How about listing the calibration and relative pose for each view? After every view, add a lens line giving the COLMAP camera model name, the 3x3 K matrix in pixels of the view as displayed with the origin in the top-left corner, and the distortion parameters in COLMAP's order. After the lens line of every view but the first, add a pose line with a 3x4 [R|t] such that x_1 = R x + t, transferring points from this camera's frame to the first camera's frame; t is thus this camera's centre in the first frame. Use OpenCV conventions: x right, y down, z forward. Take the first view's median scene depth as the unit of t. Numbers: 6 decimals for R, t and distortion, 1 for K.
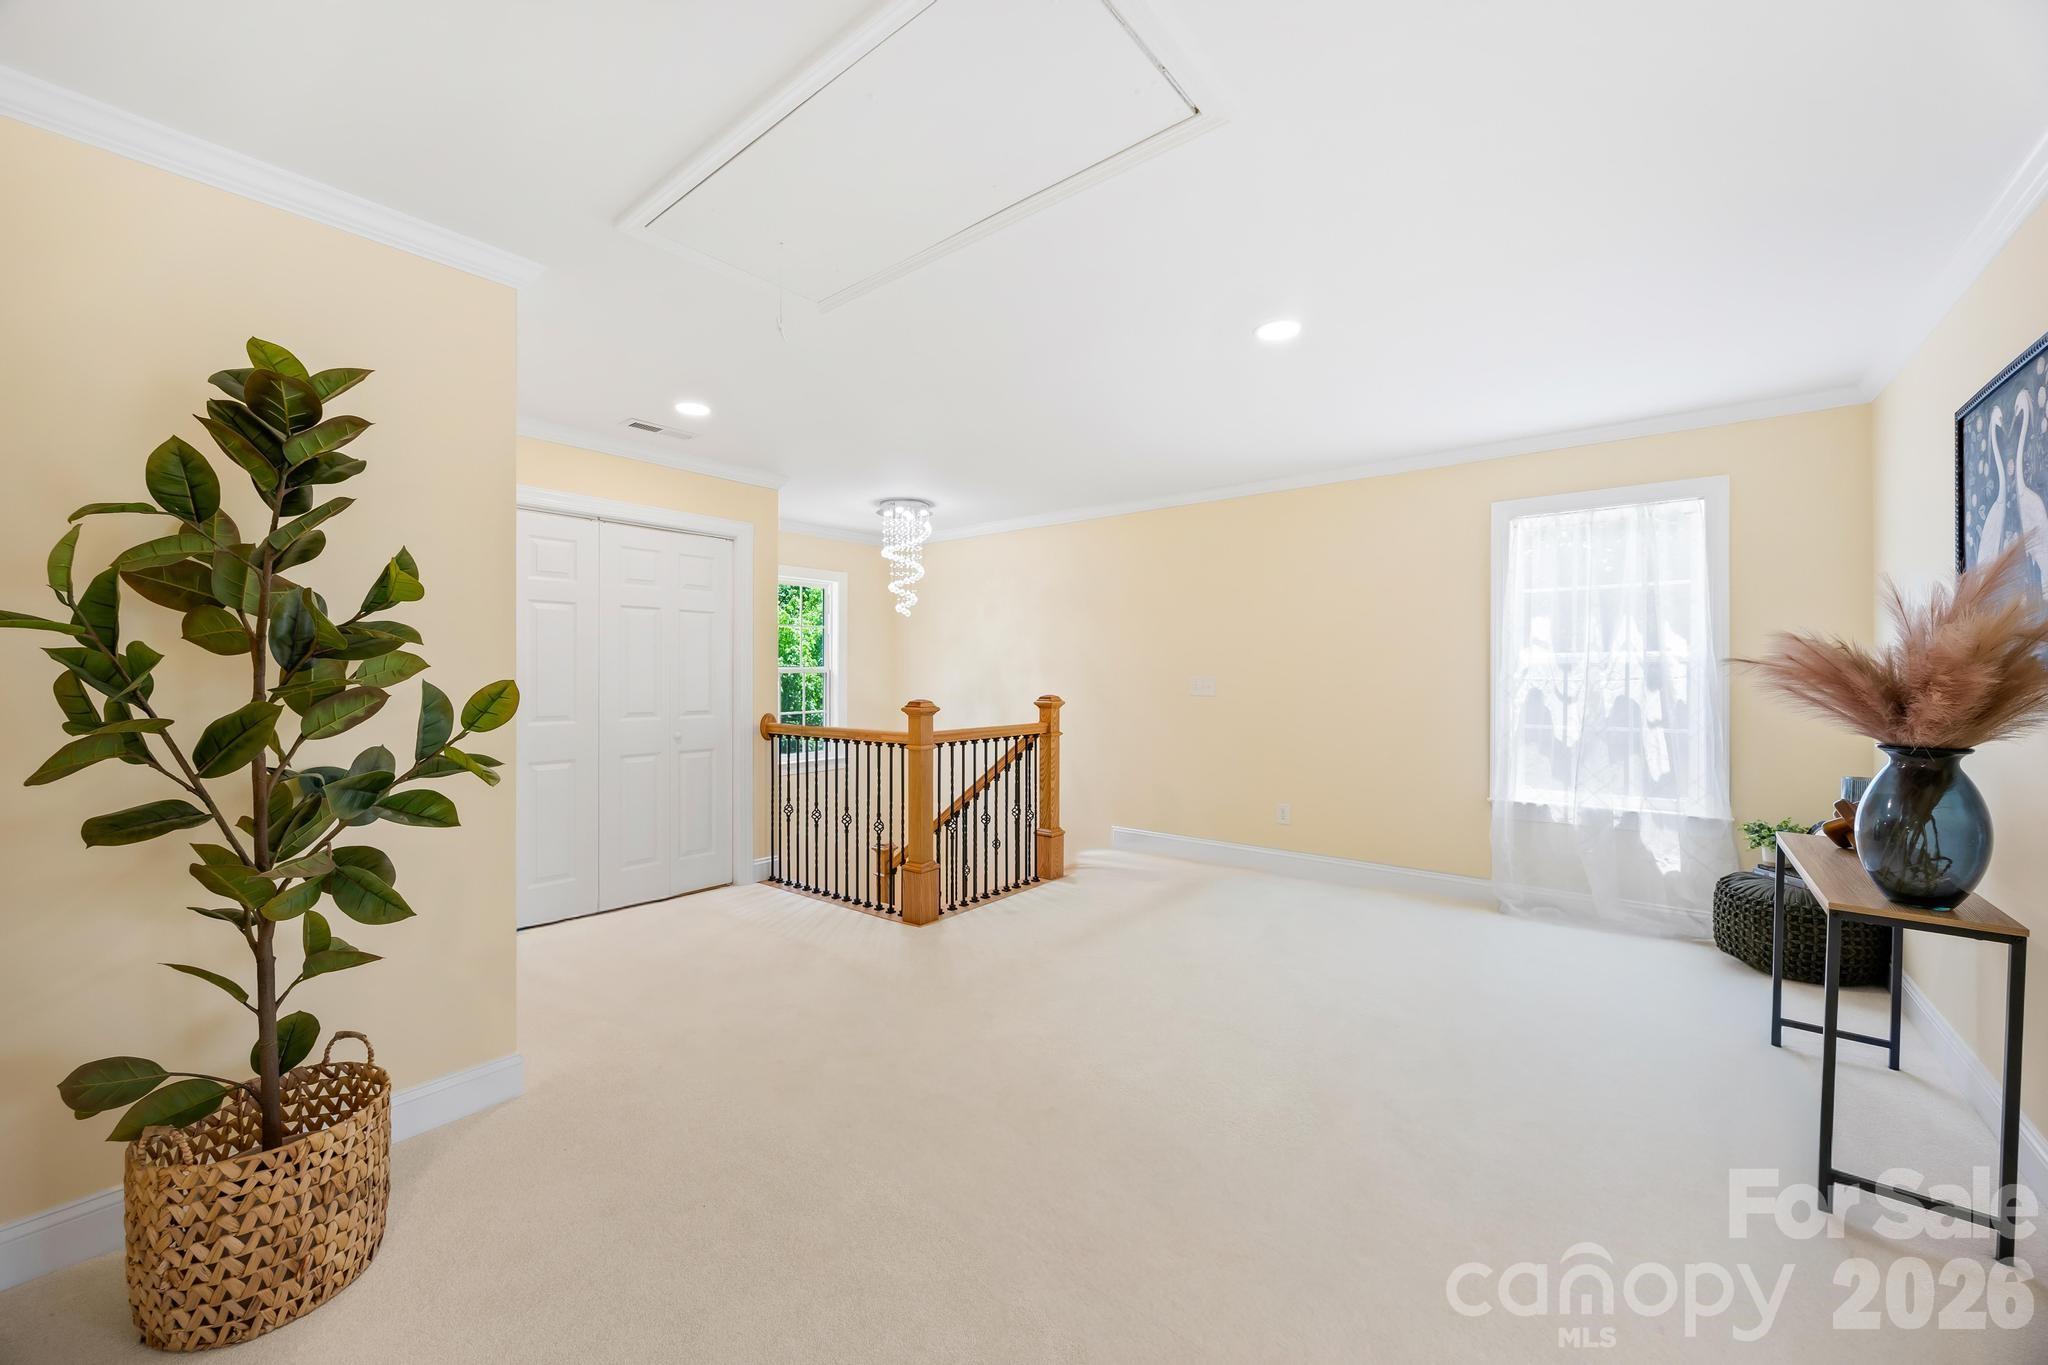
lens RADIAL K [[803.3, 0, 975.6], [0, 803.3, 675.5], [0, 0, 1]] dist [-0.003104, -0.000164]
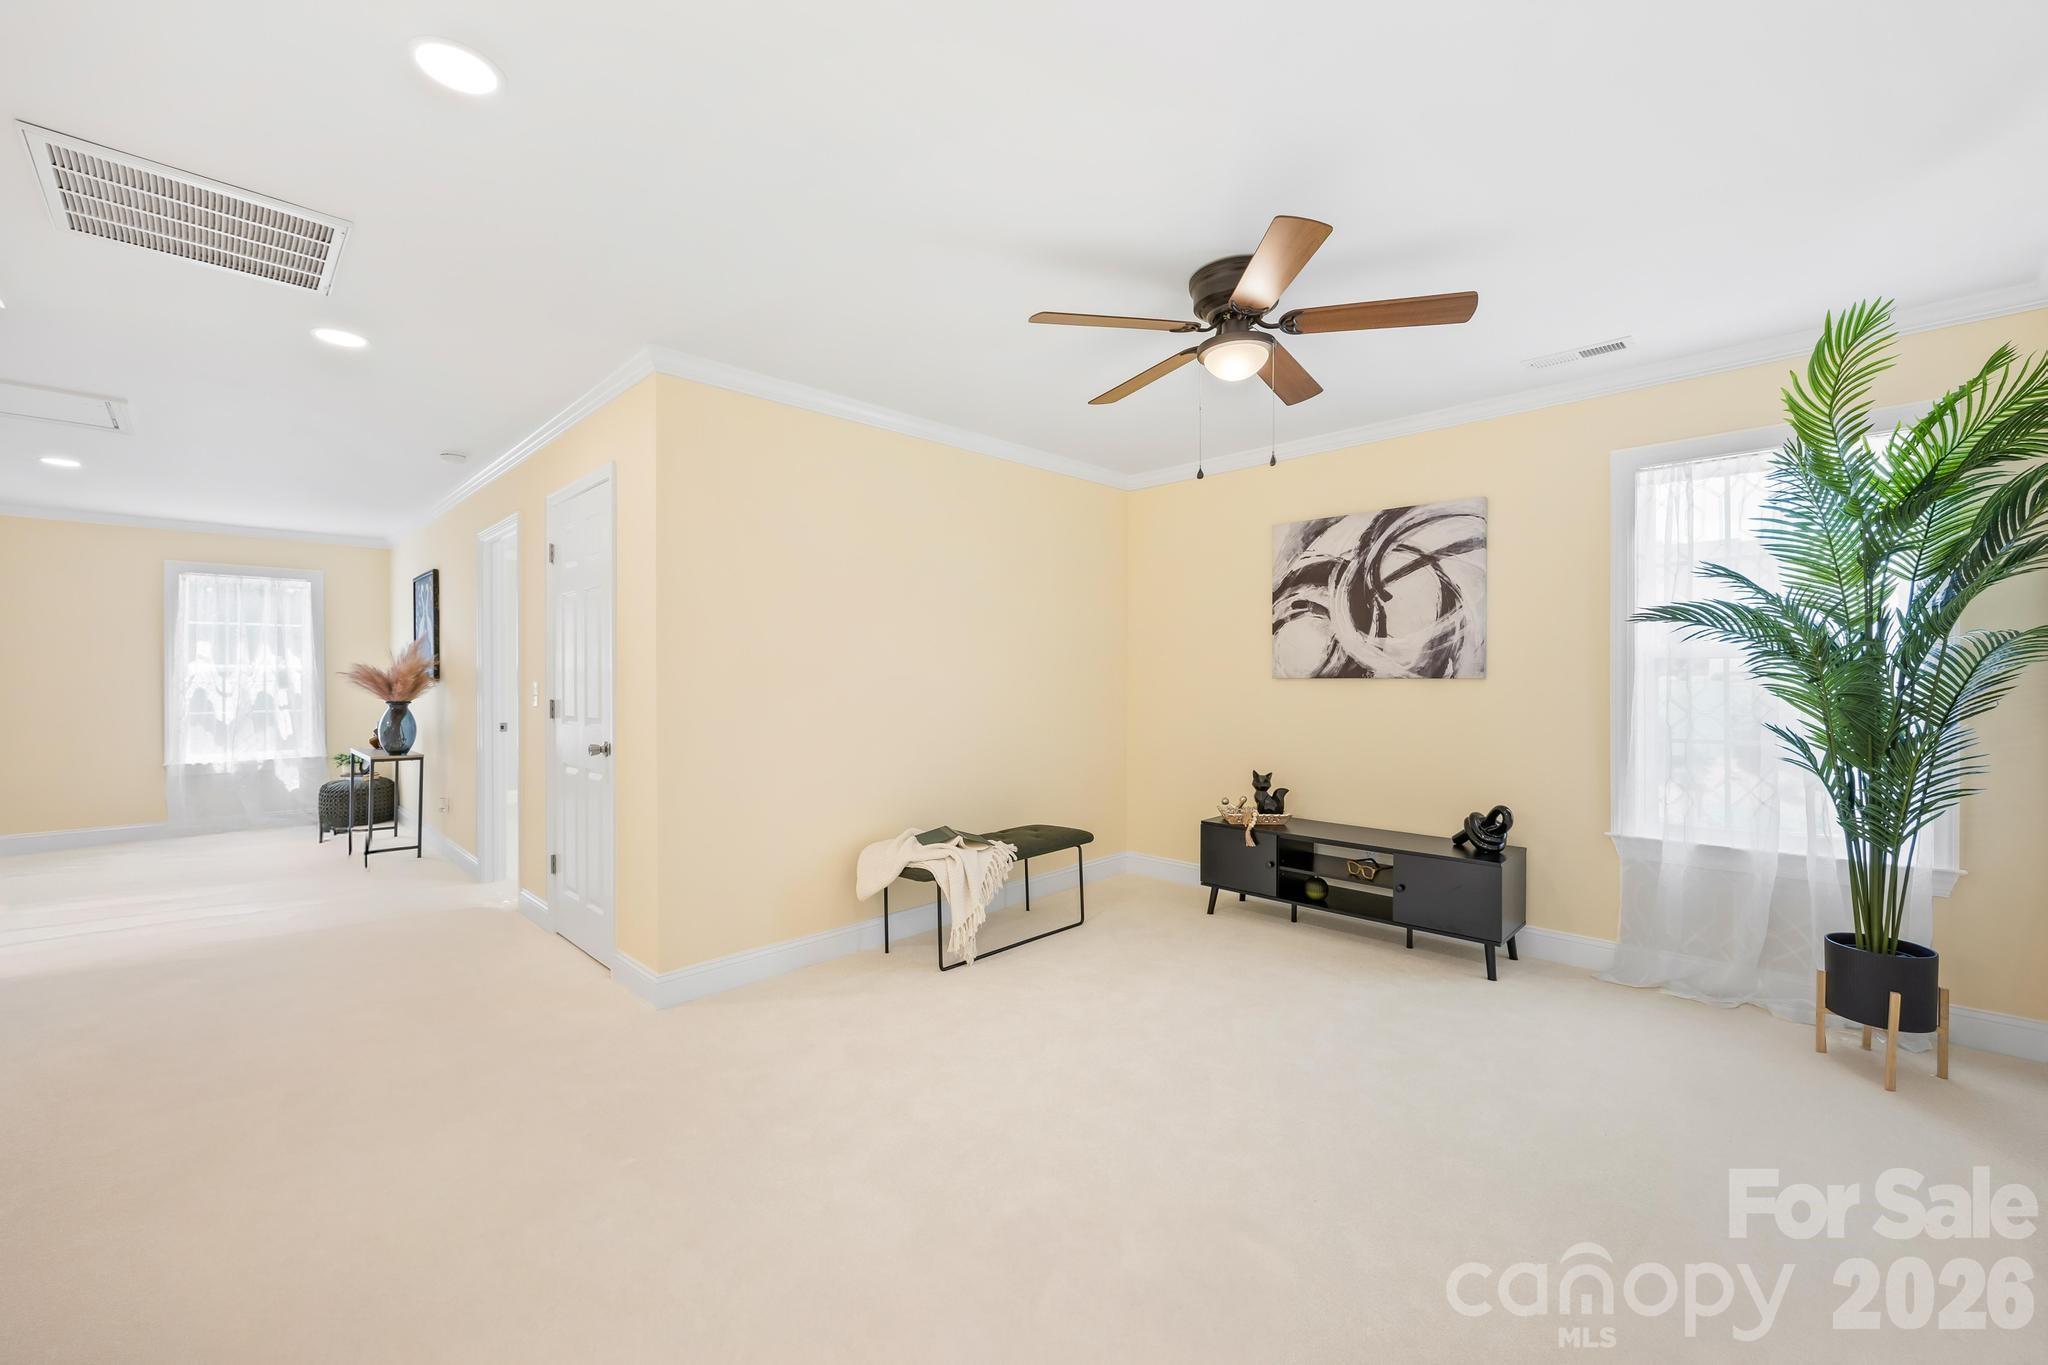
lens RADIAL K [[806.1, 0, 1024.0], [0, 806.1, 682.5], [0, 0, 1]] dist [-0.000523, 0.000007]
pose [[0.077127, -0.002518, 0.997018, -0.769475], [0.002512, 0.999994, 0.002332, 0.006708], [-0.997018, 0.002325, 0.077133, -0.735665]]
